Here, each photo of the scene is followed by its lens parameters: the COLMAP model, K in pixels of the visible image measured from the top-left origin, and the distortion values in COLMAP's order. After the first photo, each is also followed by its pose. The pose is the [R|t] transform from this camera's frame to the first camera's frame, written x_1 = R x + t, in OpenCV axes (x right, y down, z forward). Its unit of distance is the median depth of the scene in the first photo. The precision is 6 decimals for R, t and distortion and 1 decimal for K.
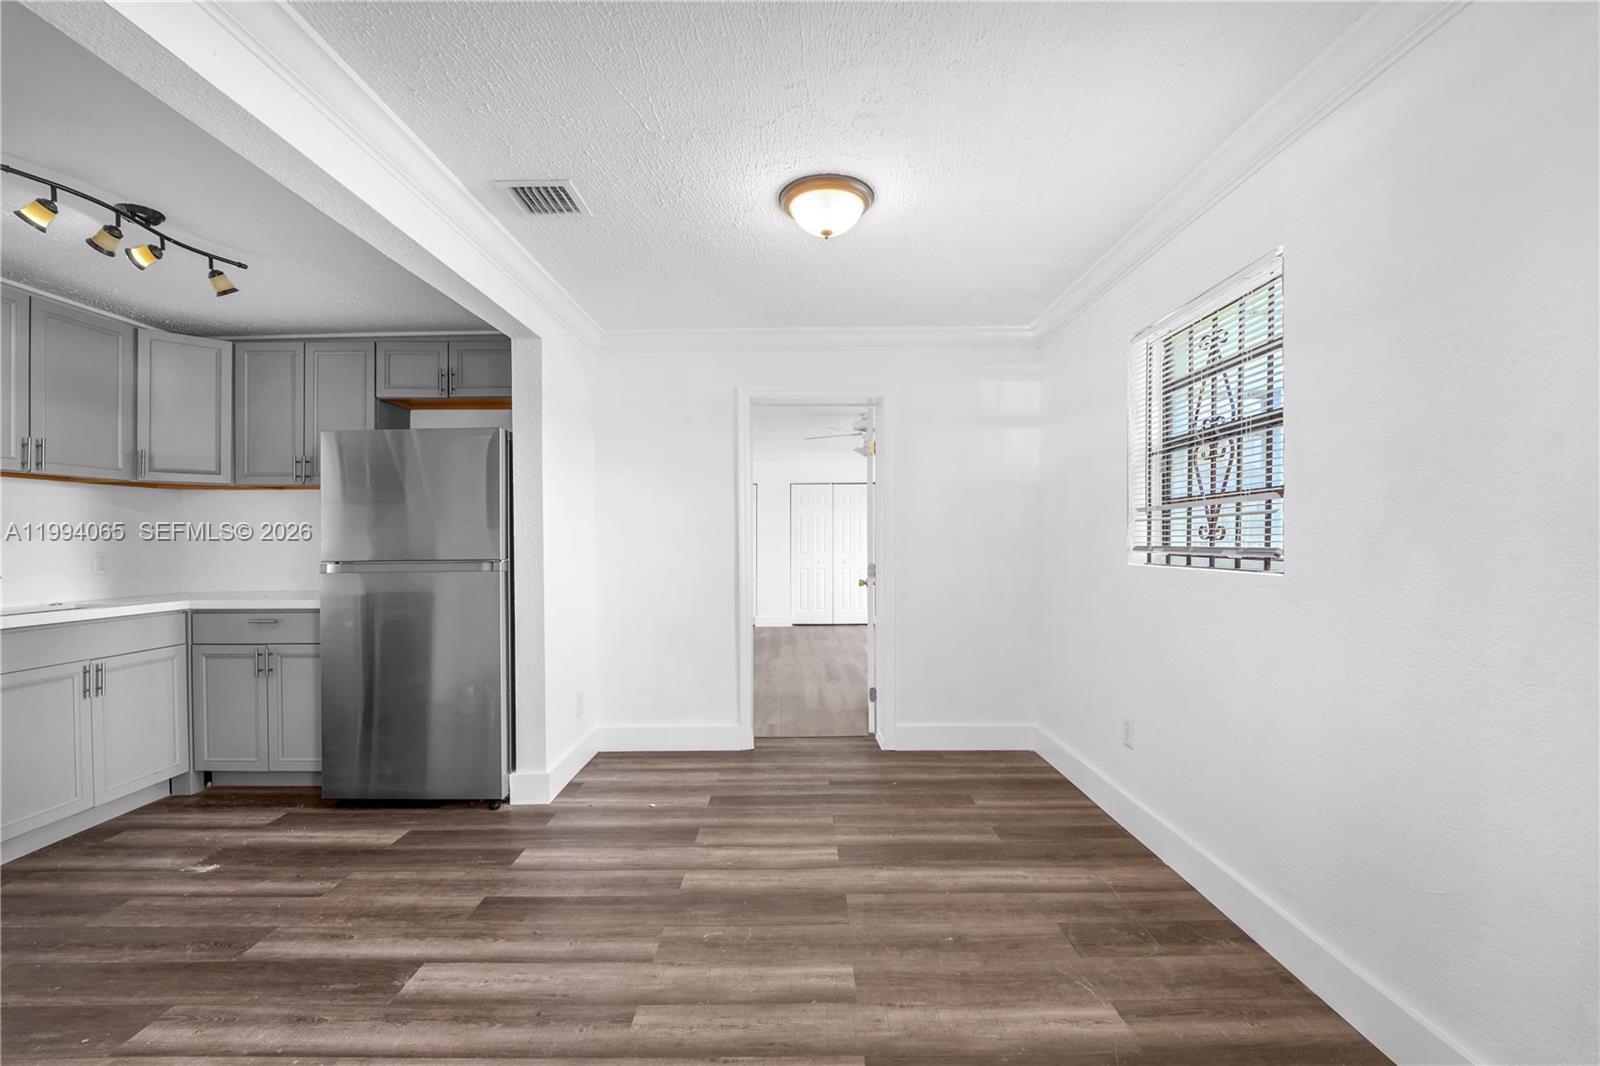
lens RADIAL K [[648.7, 0, 800.0], [0, 648.7, 533.0], [0, 0, 1]] dist [-0.037197, -0.000021]
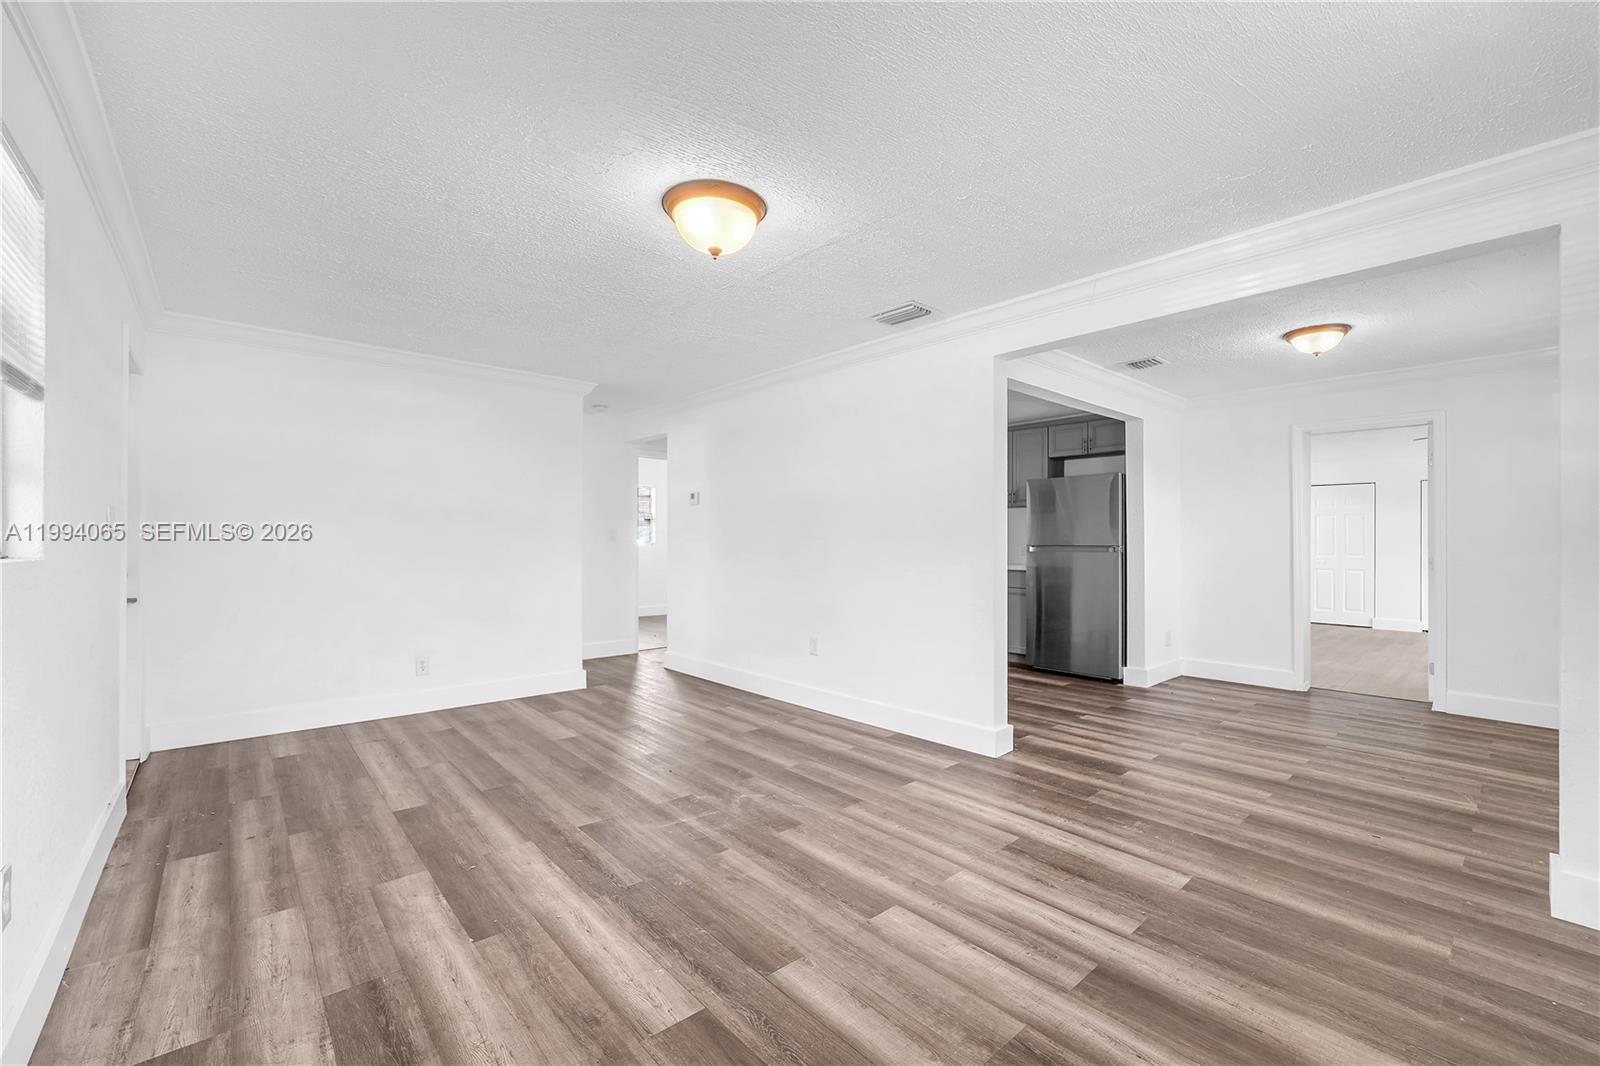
lens RADIAL K [[677.9, 0, 817.3], [0, 677.9, 535.0], [0, 0, 1]] dist [-0.010248, -0.000246]
pose [[0.670365, 0.000015, -0.742031, 0.447851], [-0.005197, 0.999976, -0.004675, 0.030204], [0.742013, 0.006990, 0.670349, -1.079766]]
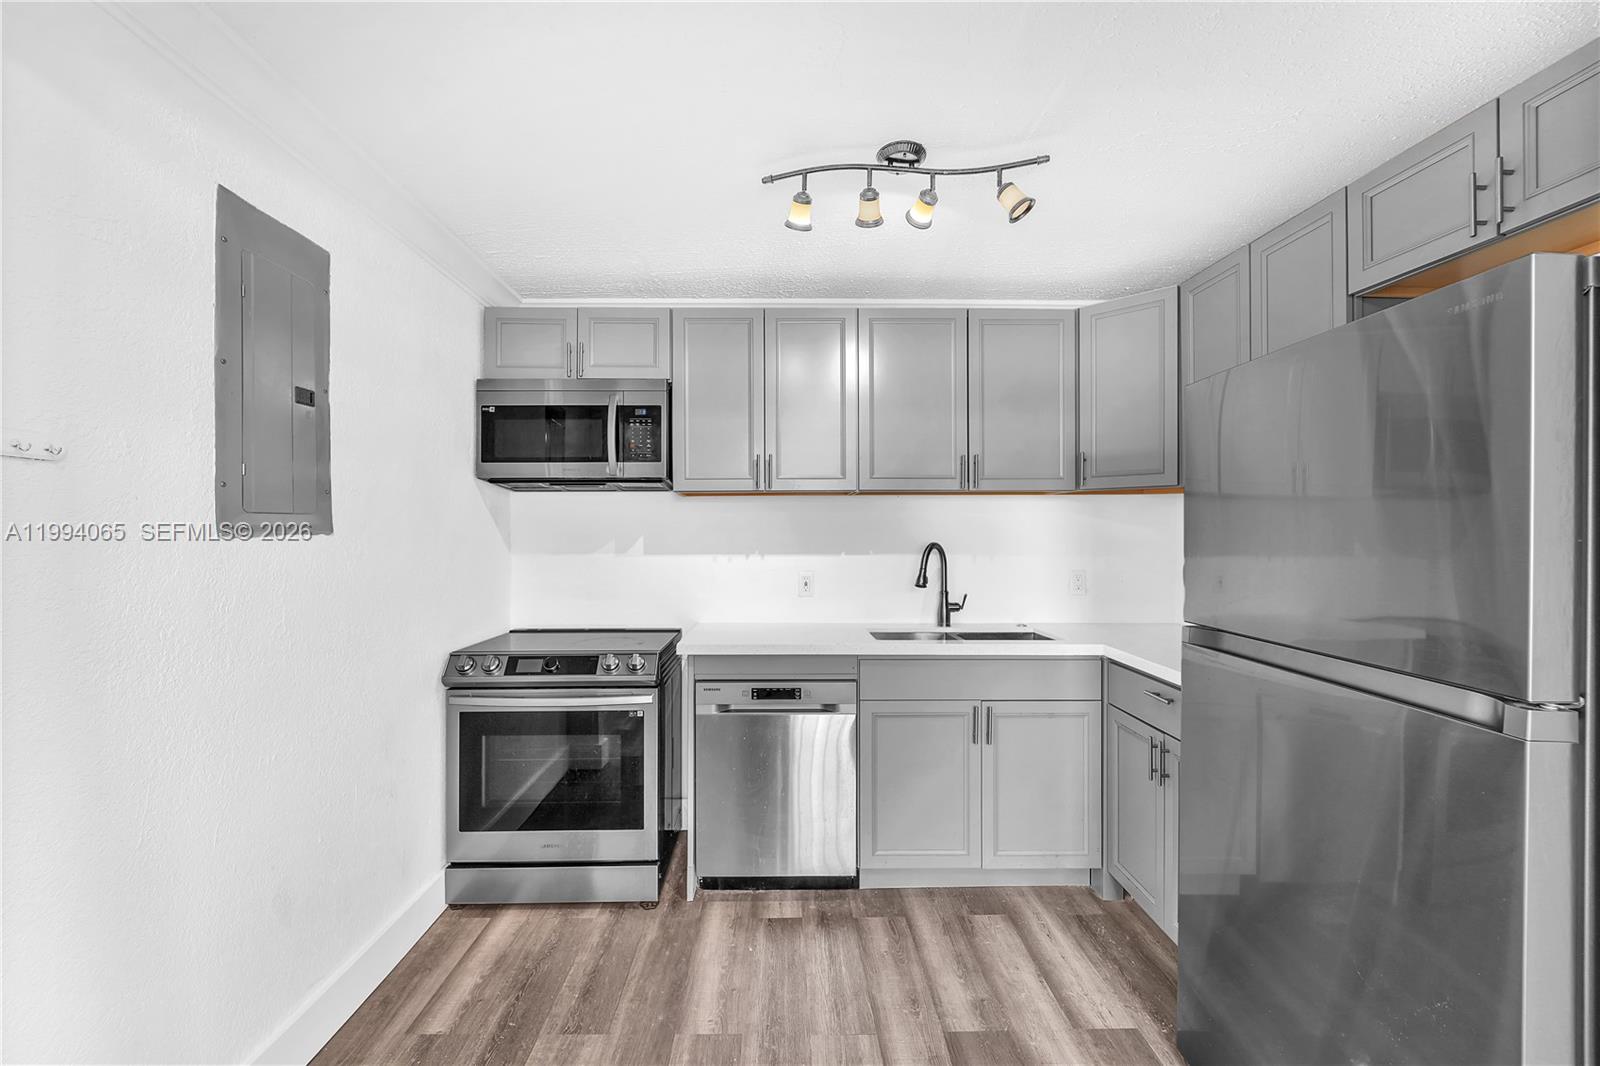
lens RADIAL K [[686.7, 0, 800.0], [0, 686.7, 533.0], [0, 0, 1]] dist [0.001639, 0.000639]
pose [[0.010457, 0.012129, -0.999872, -0.189100], [0.007070, 0.999901, 0.012203, -0.052675], [0.999920, -0.007197, 0.010370, 0.797232]]
